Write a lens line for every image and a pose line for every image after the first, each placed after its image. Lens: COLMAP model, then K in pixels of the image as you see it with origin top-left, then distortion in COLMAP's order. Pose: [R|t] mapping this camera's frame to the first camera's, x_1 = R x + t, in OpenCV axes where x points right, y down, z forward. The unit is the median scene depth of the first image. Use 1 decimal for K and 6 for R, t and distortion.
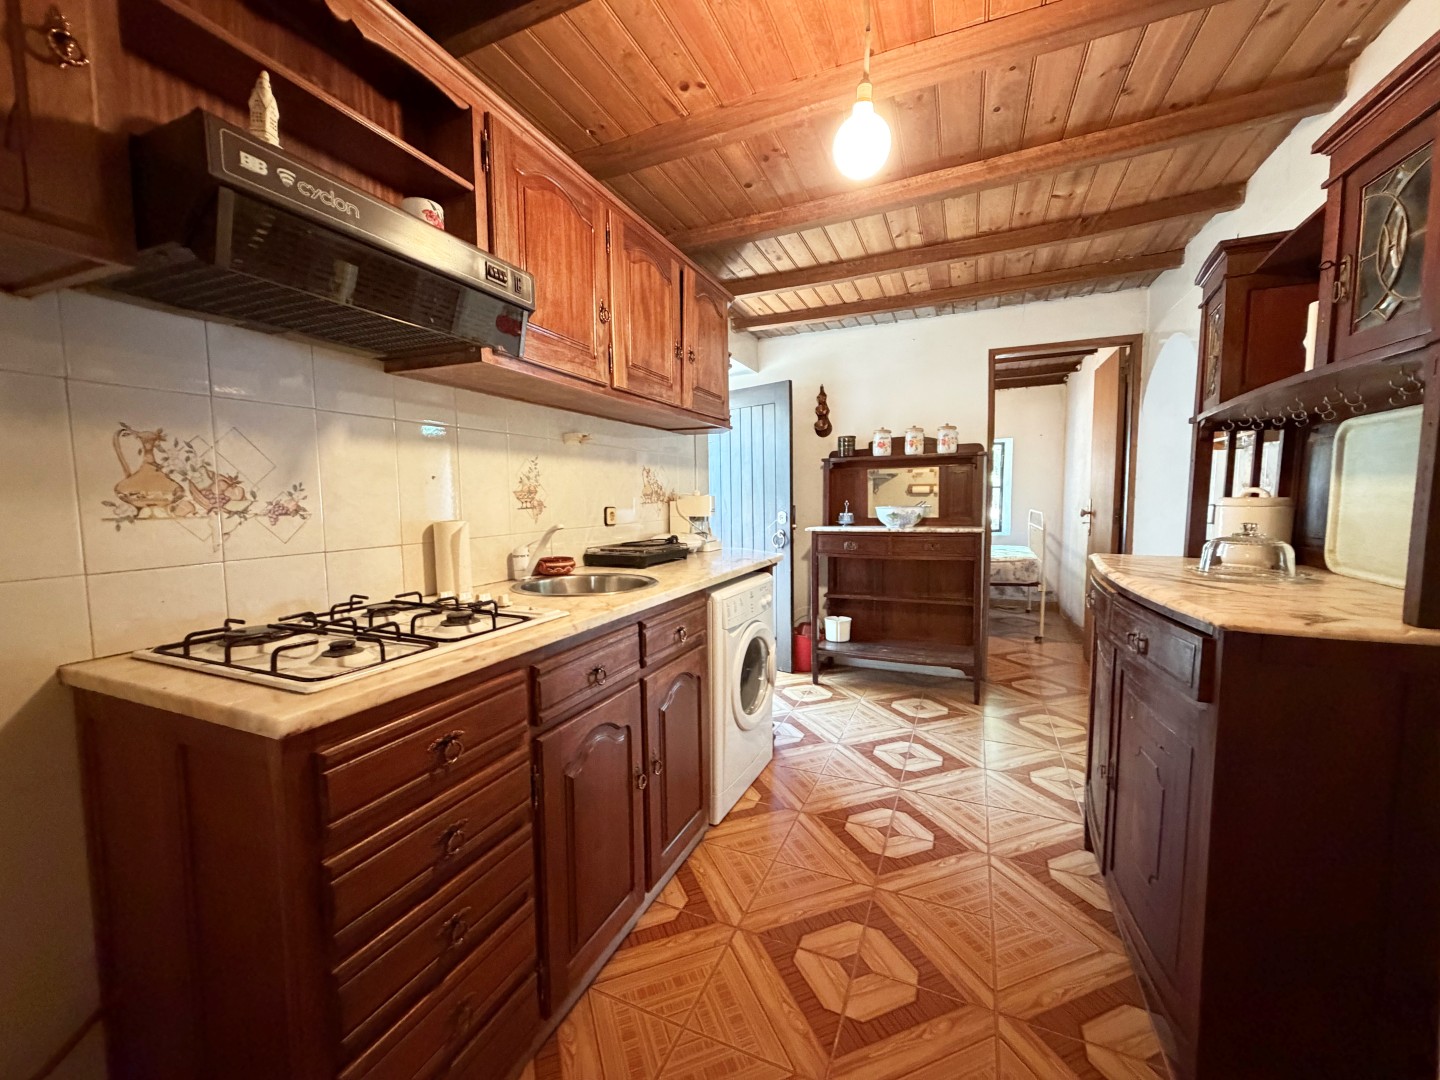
lens RADIAL K [[581.2, 0, 712.9], [0, 581.2, 544.6], [0, 0, 1]] dist [-0.000694, -0.000104]
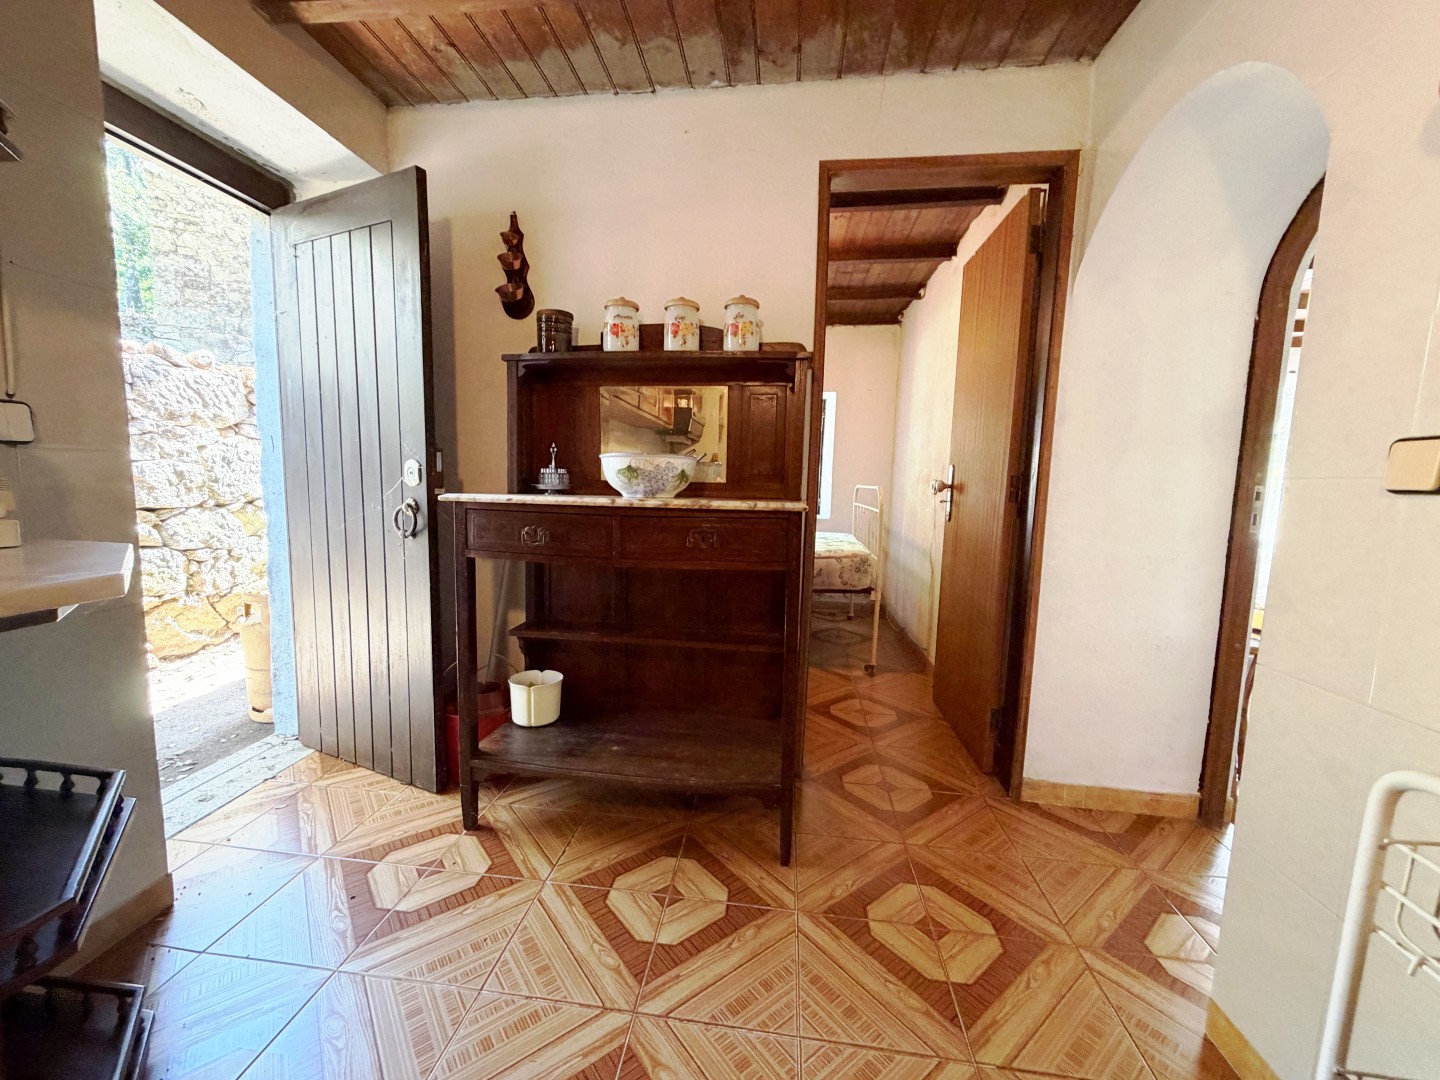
lens RADIAL K [[581.2, 0, 717.1], [0, 581.2, 543.2], [0, 0, 1]] dist [-0.000694, -0.000104]
pose [[0.955083, 0.006035, 0.296277, 0.224776], [-0.015416, 0.999451, 0.029338, -0.007171], [-0.295938, -0.032588, 0.954651, 0.496657]]
